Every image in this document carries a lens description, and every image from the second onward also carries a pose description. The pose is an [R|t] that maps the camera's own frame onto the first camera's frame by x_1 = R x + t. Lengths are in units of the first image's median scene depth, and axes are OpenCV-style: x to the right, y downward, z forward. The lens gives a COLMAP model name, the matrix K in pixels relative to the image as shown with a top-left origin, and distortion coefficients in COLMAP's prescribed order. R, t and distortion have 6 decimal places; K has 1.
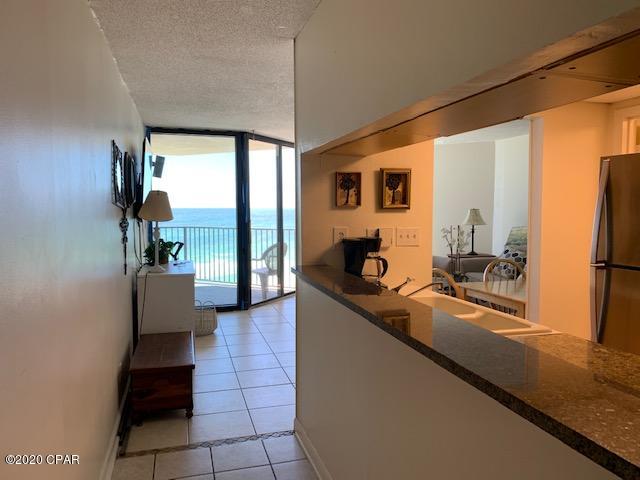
lens RADIAL K [[487.4, 0, 320.0], [0, 487.4, 240.0], [0, 0, 1]] dist [-0.000348, 0.001456]
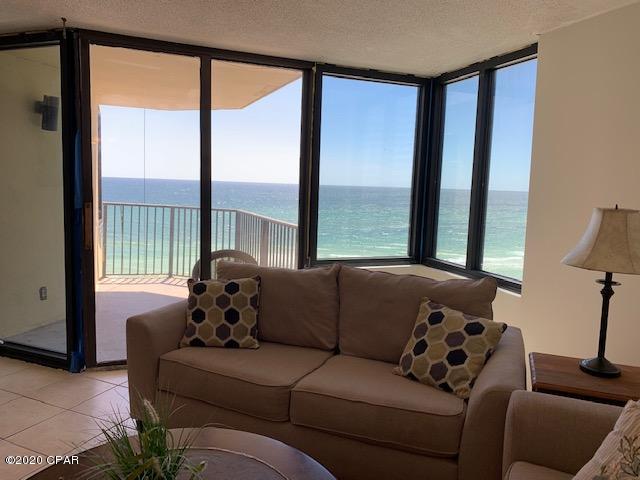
lens RADIAL K [[487.4, 0, 320.0], [0, 487.4, 240.0], [0, 0, 1]] dist [-0.000348, 0.001456]
pose [[0.807226, 0.100594, -0.581607, 0.305348], [-0.067355, 0.994632, 0.078547, -0.050736], [0.586386, -0.024231, 0.809669, 0.604525]]
